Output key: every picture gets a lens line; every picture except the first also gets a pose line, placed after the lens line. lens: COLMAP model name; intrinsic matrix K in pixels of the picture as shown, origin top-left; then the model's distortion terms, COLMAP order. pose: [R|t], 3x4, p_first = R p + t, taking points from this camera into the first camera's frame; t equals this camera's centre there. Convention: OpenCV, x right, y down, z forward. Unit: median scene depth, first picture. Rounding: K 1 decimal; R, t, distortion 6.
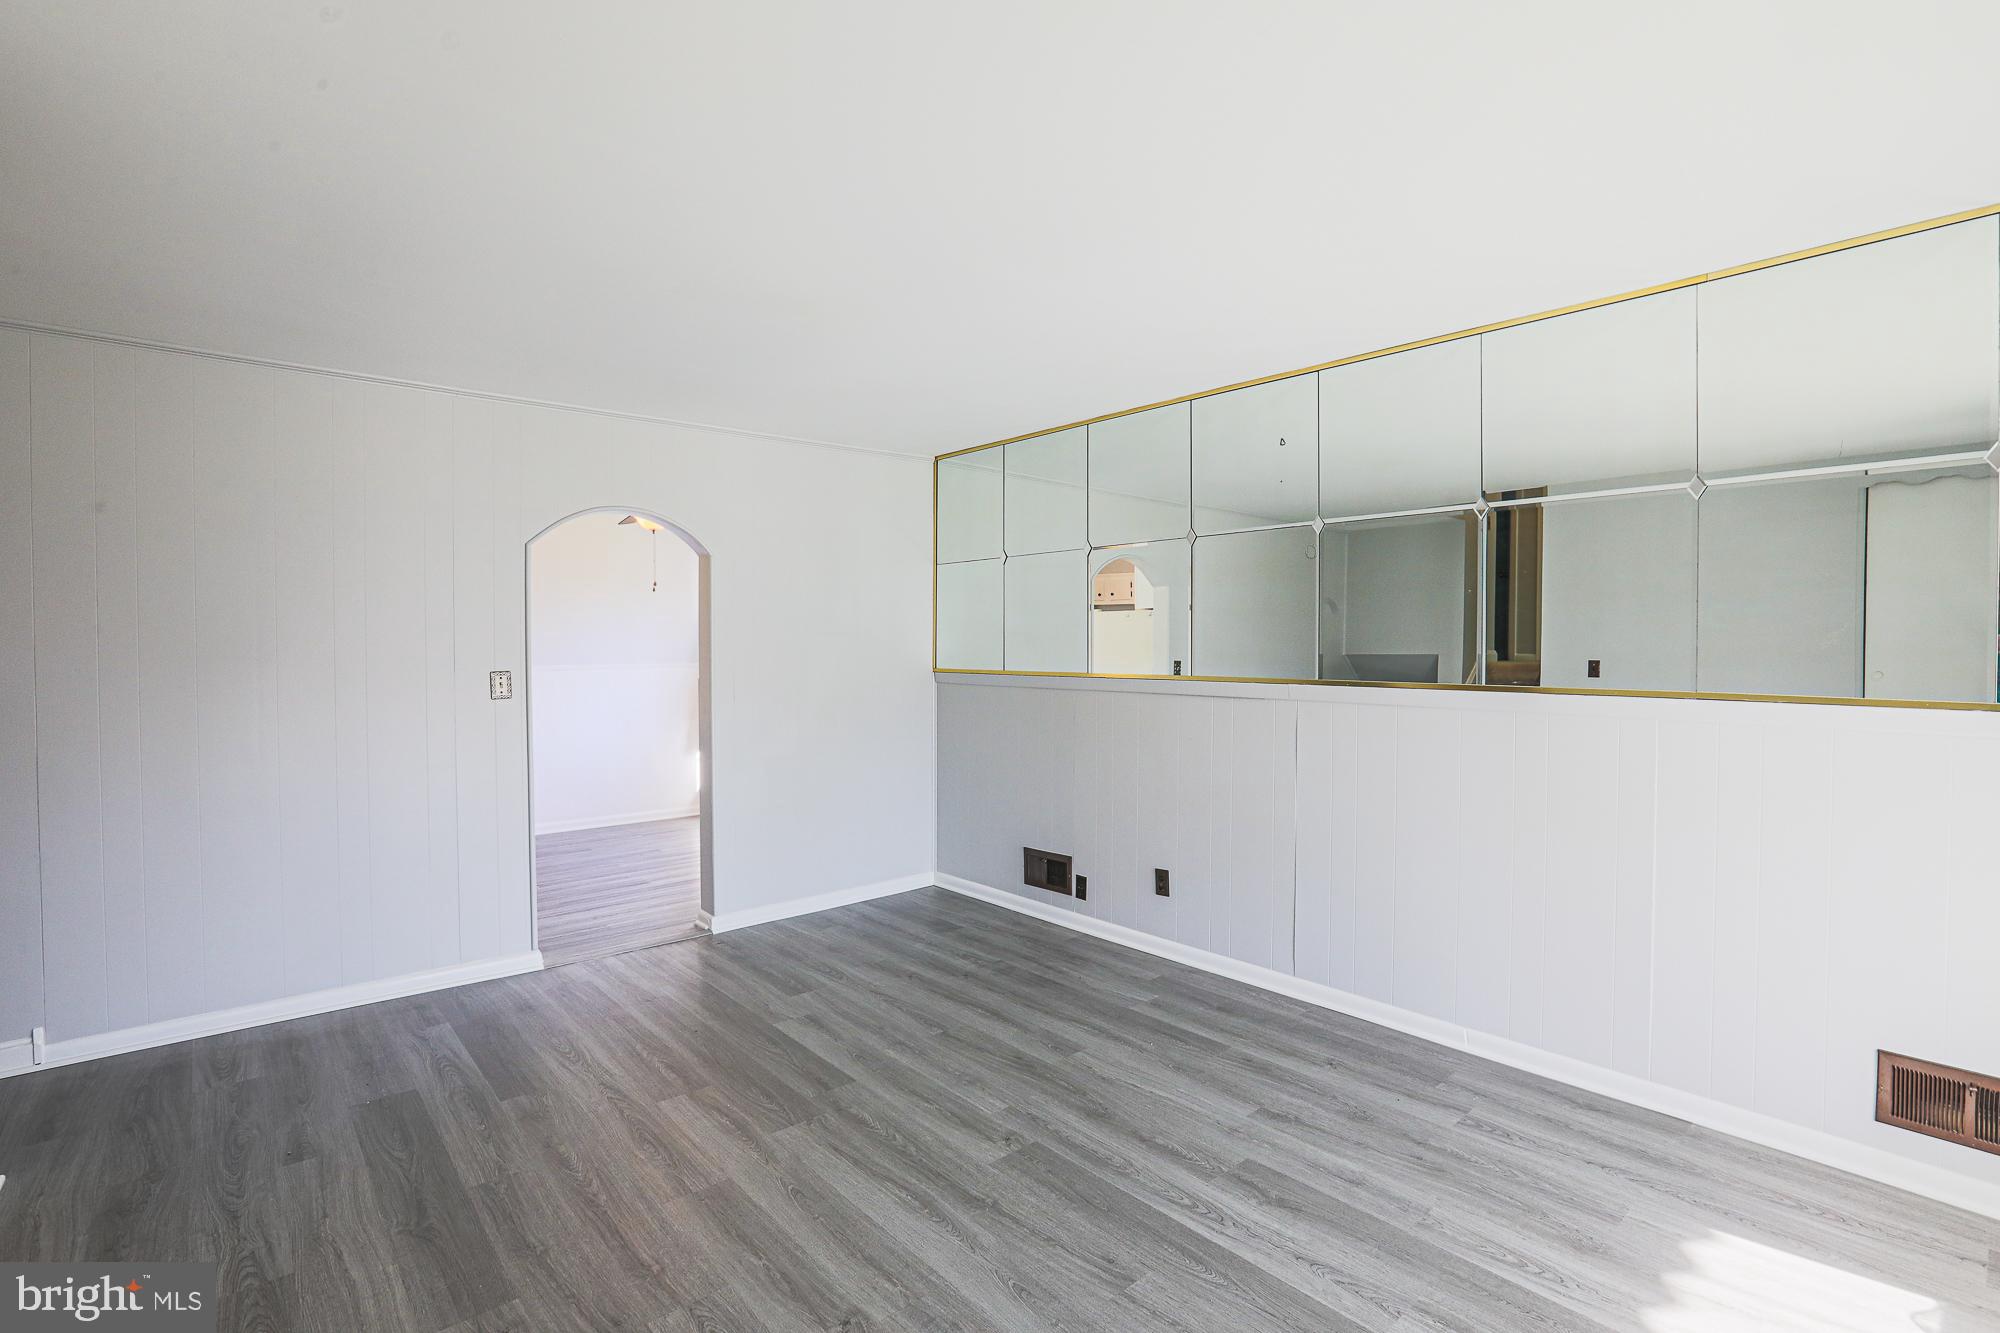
lens RADIAL K [[949.4, 0, 1005.2], [0, 949.4, 670.4], [0, 0, 1]] dist [-0.040153, 0.014924]
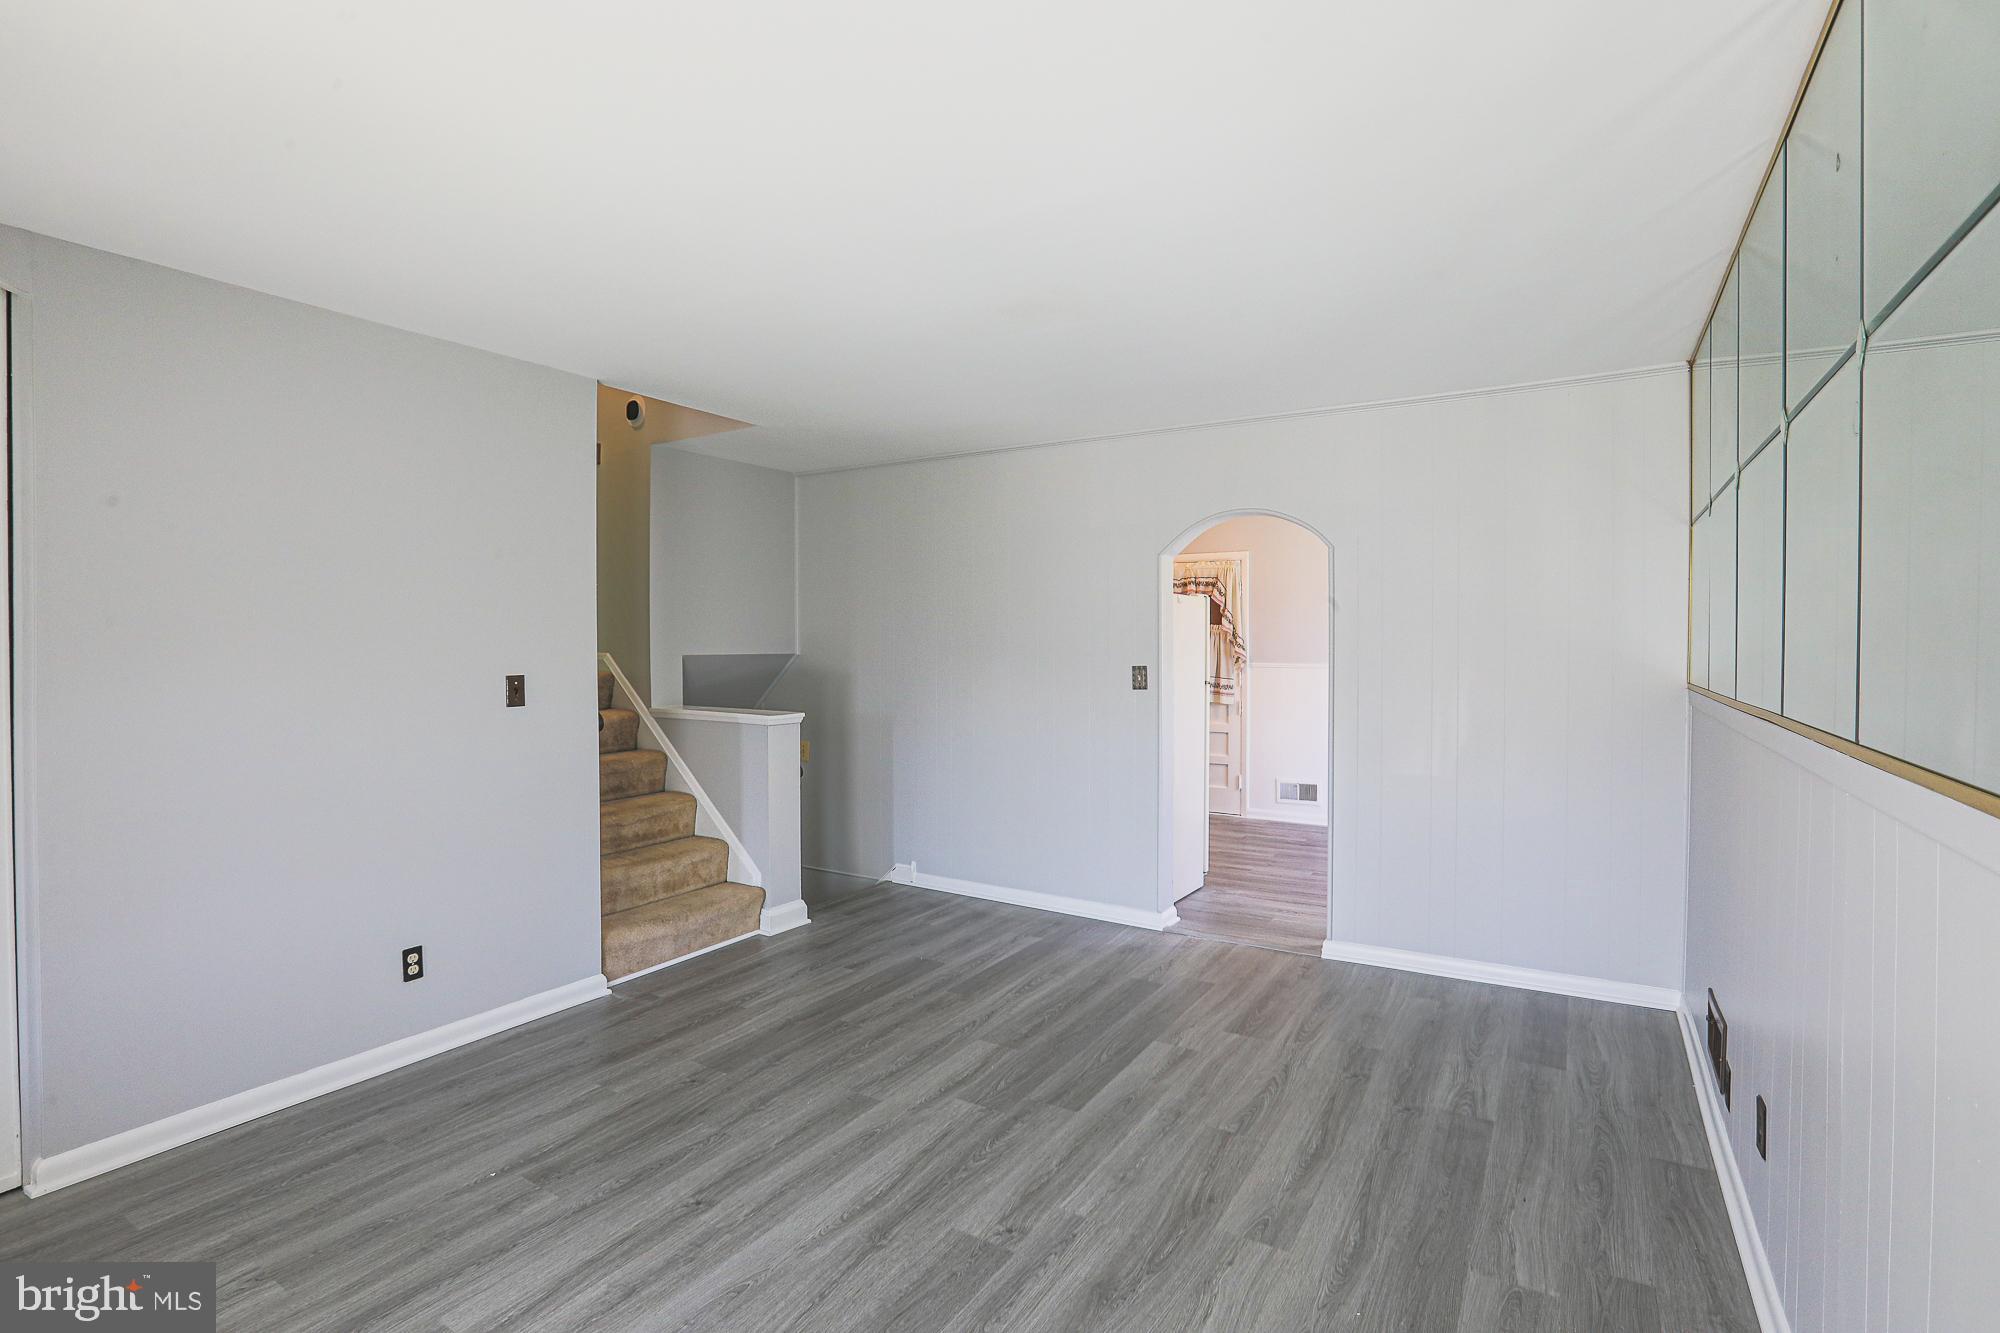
lens RADIAL K [[949.4, 0, 1035.4], [0, 949.4, 644.5], [0, 0, 1]] dist [-0.040153, 0.014924]
pose [[0.272308, -0.003015, -0.962205, 0.695879], [-0.020080, 0.999760, -0.008816, -0.015682], [0.962001, 0.021721, 0.272182, 0.668360]]
